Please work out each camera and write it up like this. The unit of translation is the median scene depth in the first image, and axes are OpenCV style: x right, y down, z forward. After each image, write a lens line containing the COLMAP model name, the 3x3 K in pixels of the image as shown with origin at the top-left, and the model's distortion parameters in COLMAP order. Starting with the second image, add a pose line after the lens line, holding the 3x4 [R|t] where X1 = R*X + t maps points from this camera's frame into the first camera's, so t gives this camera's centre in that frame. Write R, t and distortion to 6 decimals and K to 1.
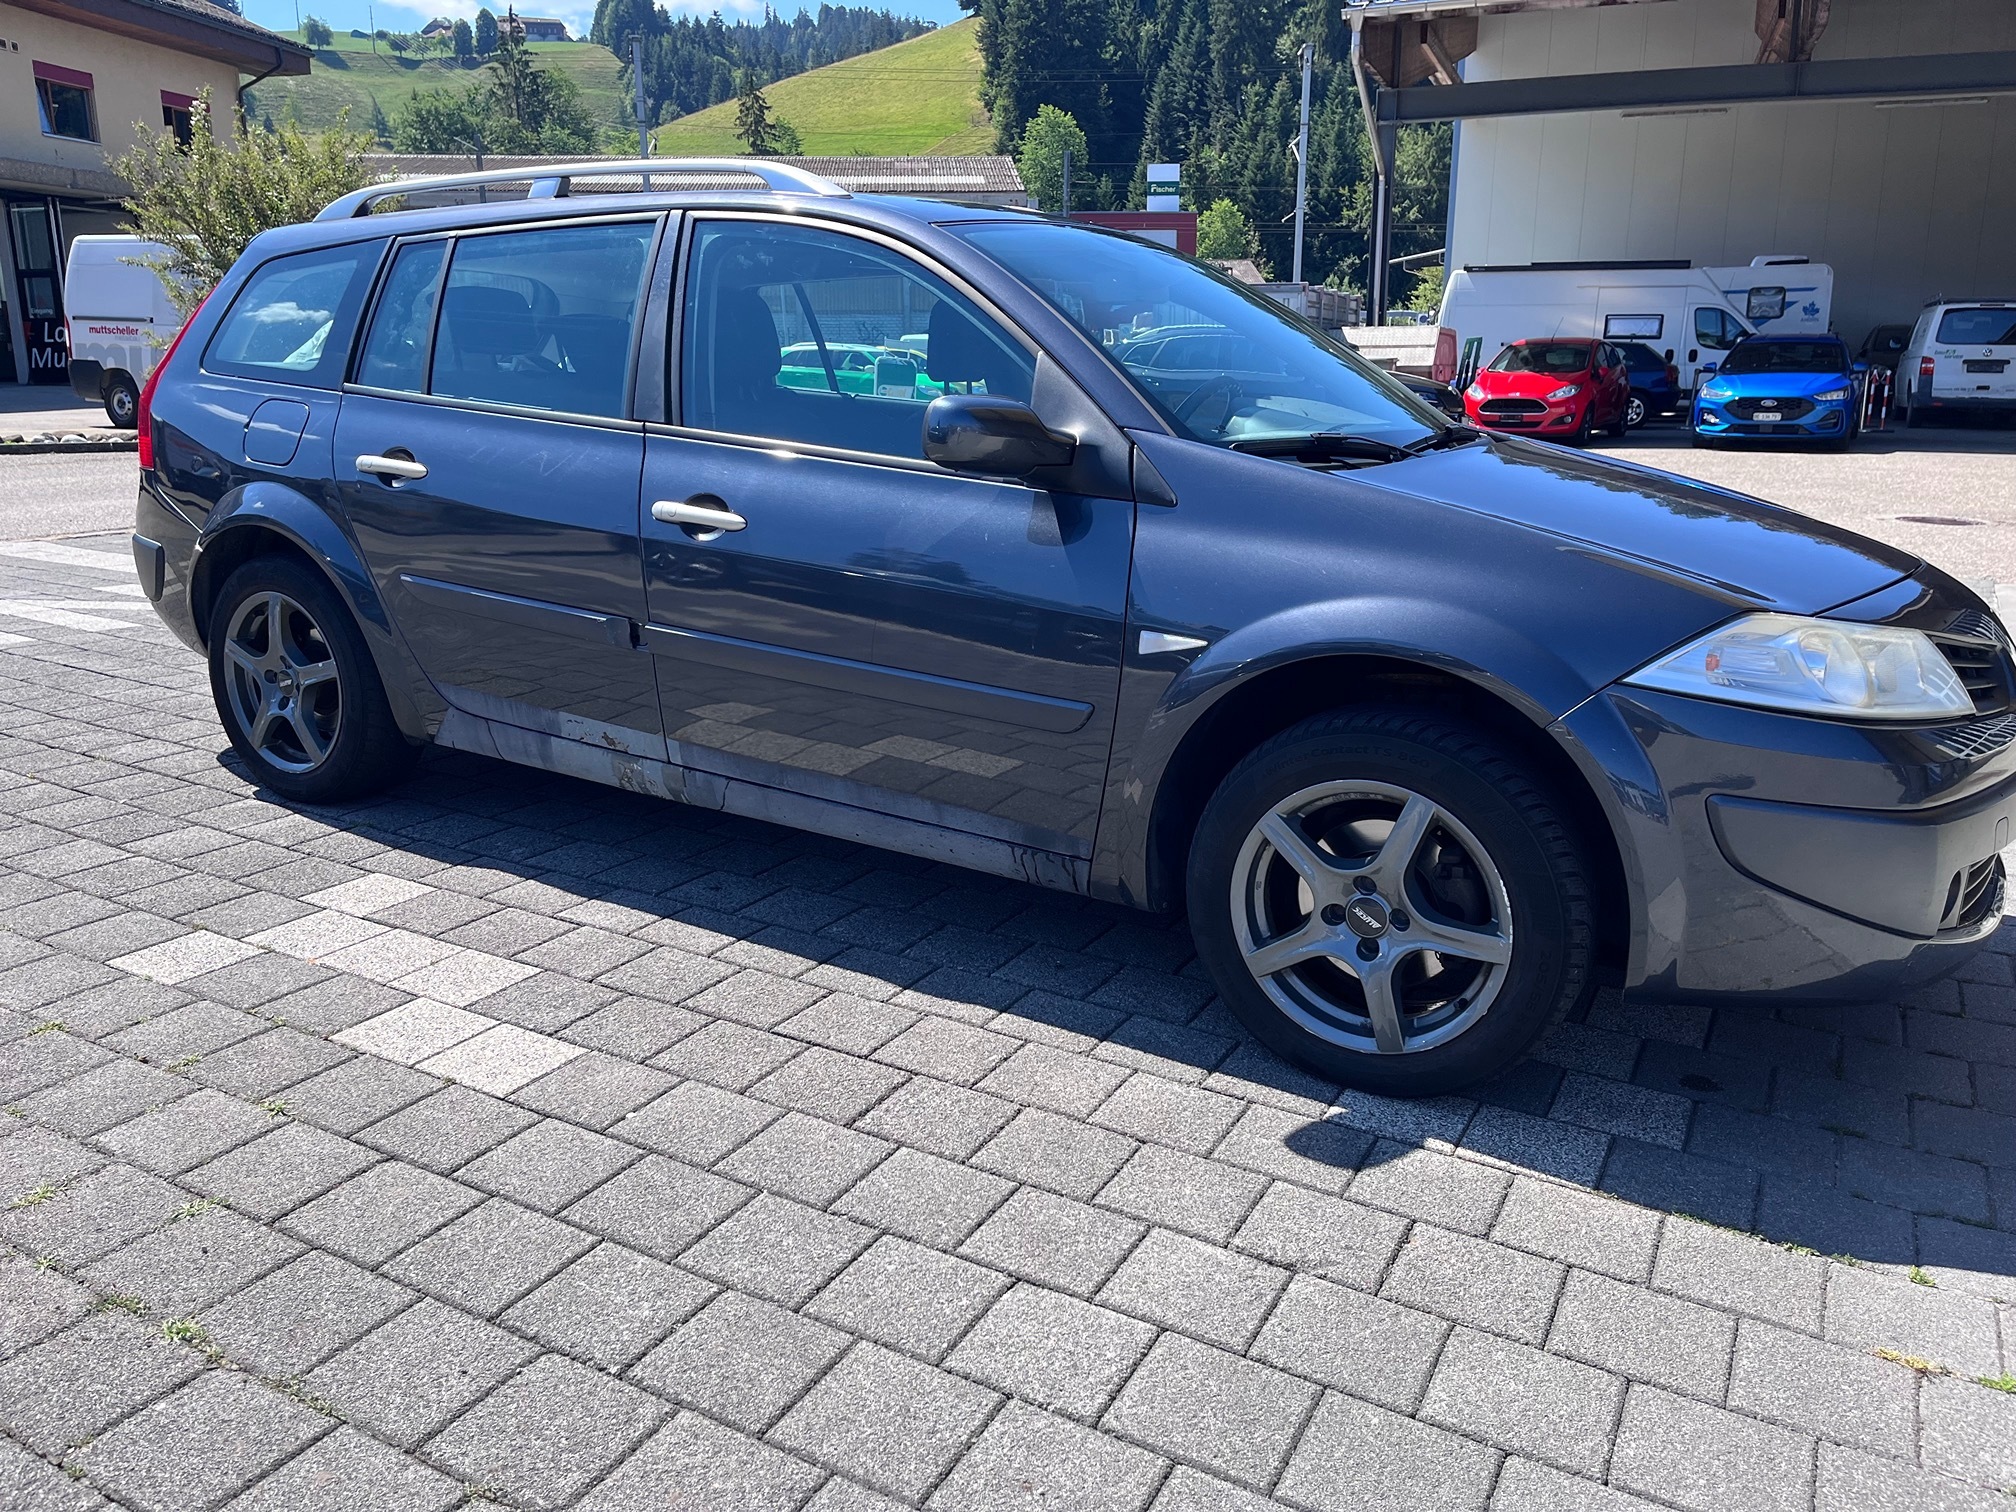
lens RADIAL K [[1497.8, 0, 1009.7], [0, 1497.8, 793.0], [0, 0, 1]] dist [0.080329, -0.116150]
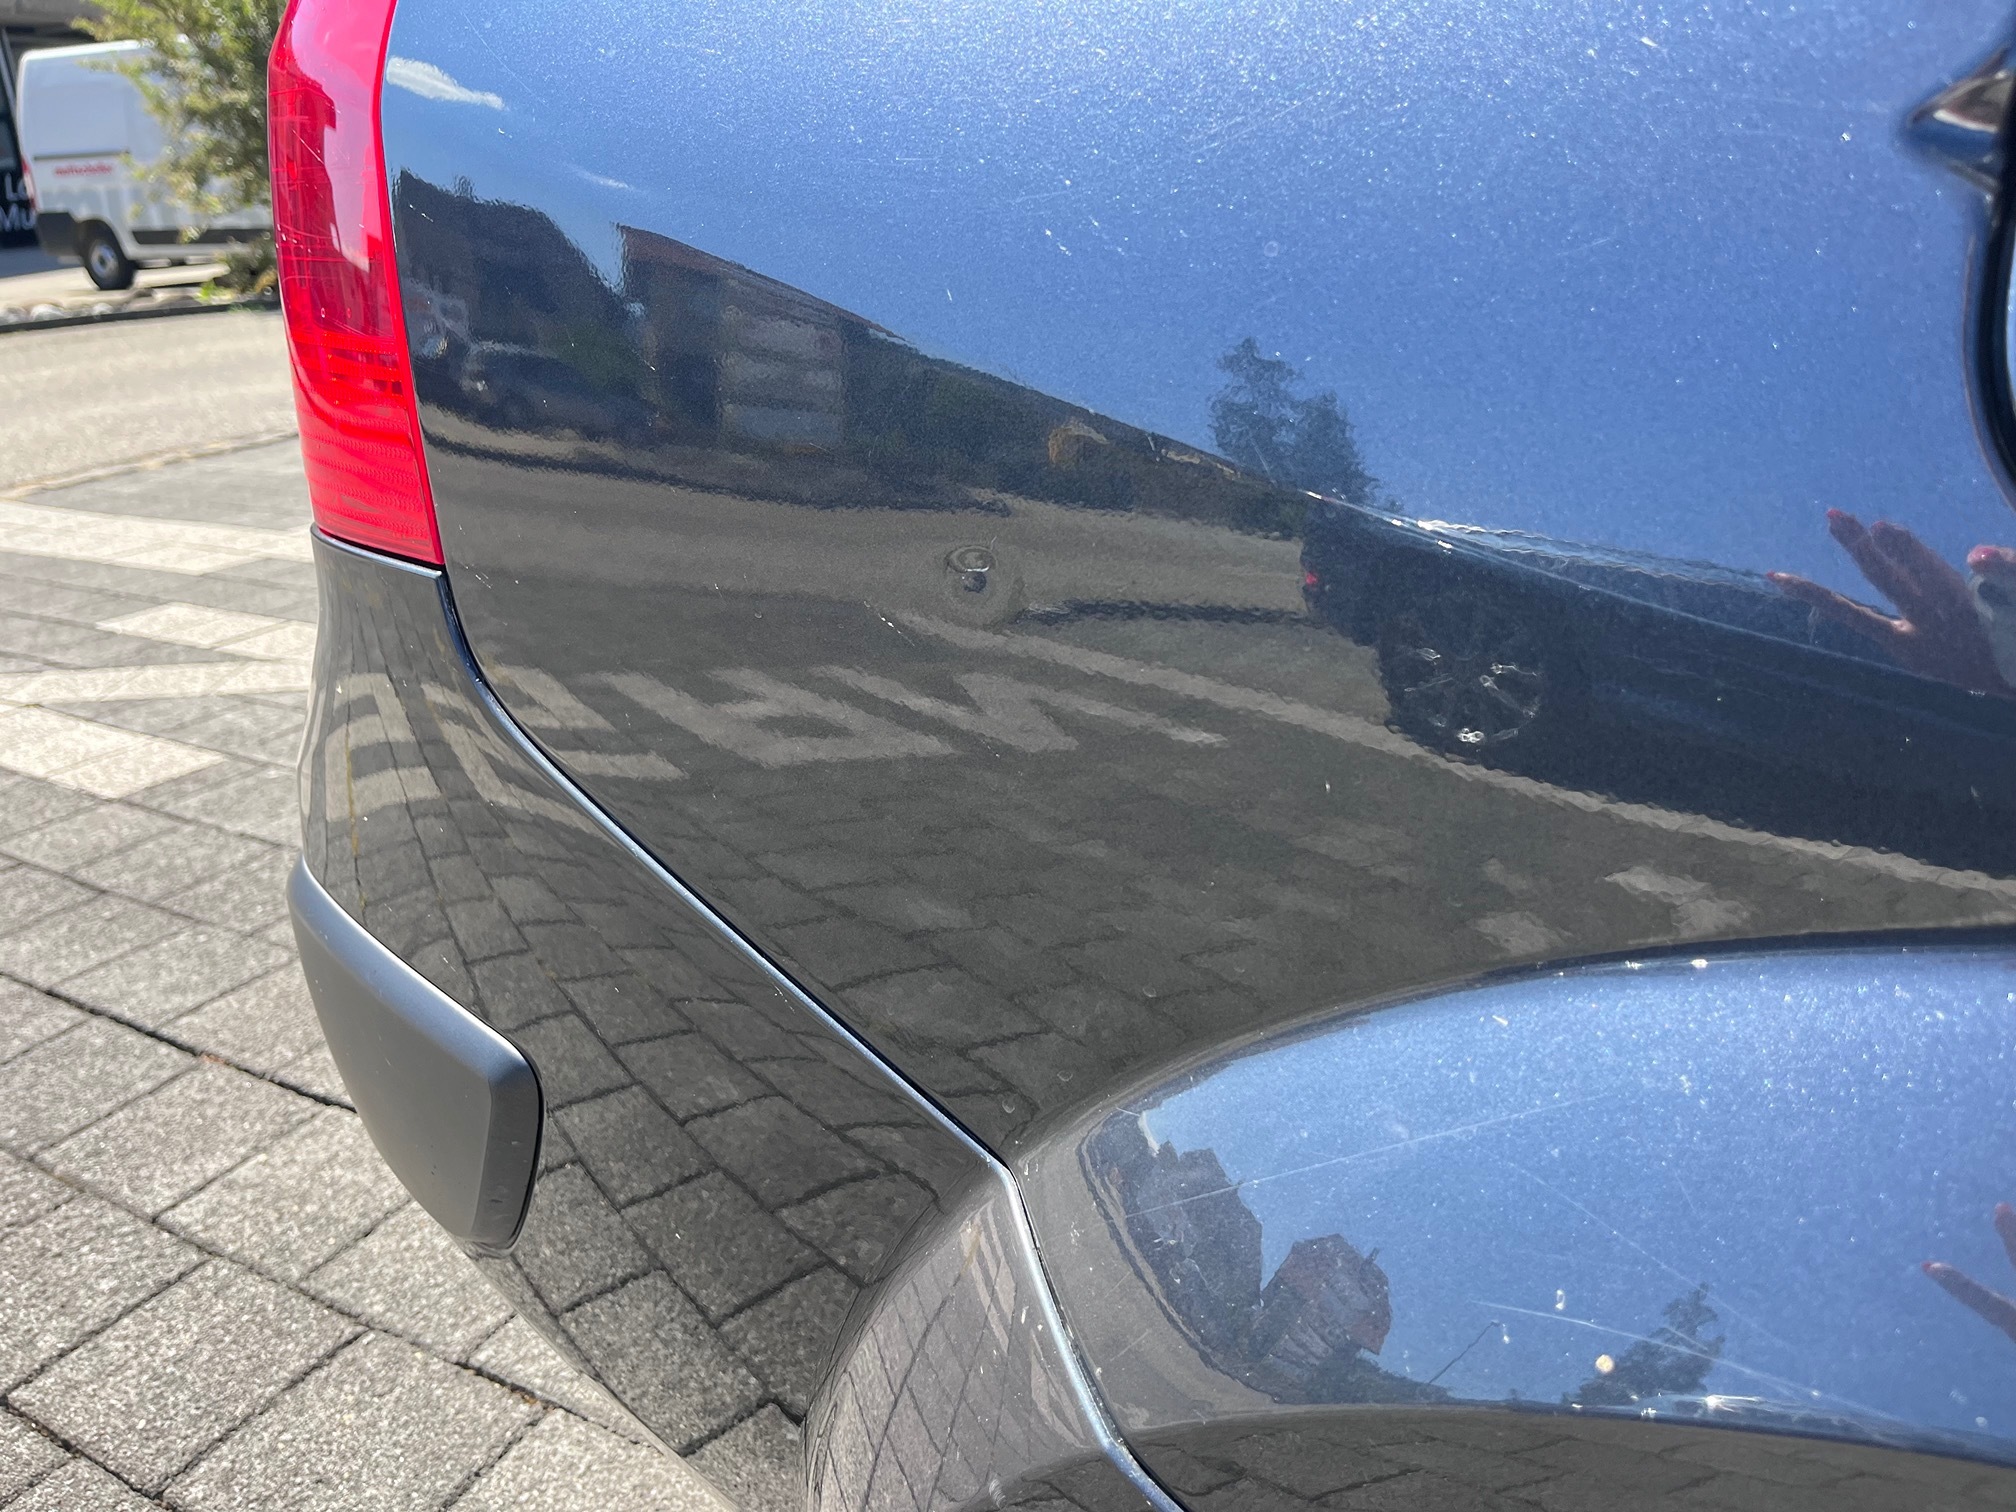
lens RADIAL K [[1497.8, 0, 1009.7], [0, 1497.8, 793.0], [0, 0, 1]] dist [0.080329, -0.116150]
pose [[0.997809, -0.061804, -0.023591, -0.104907], [0.064186, 0.990807, 0.119086, -0.042425], [0.016014, -0.120340, 0.992604, 0.177954]]
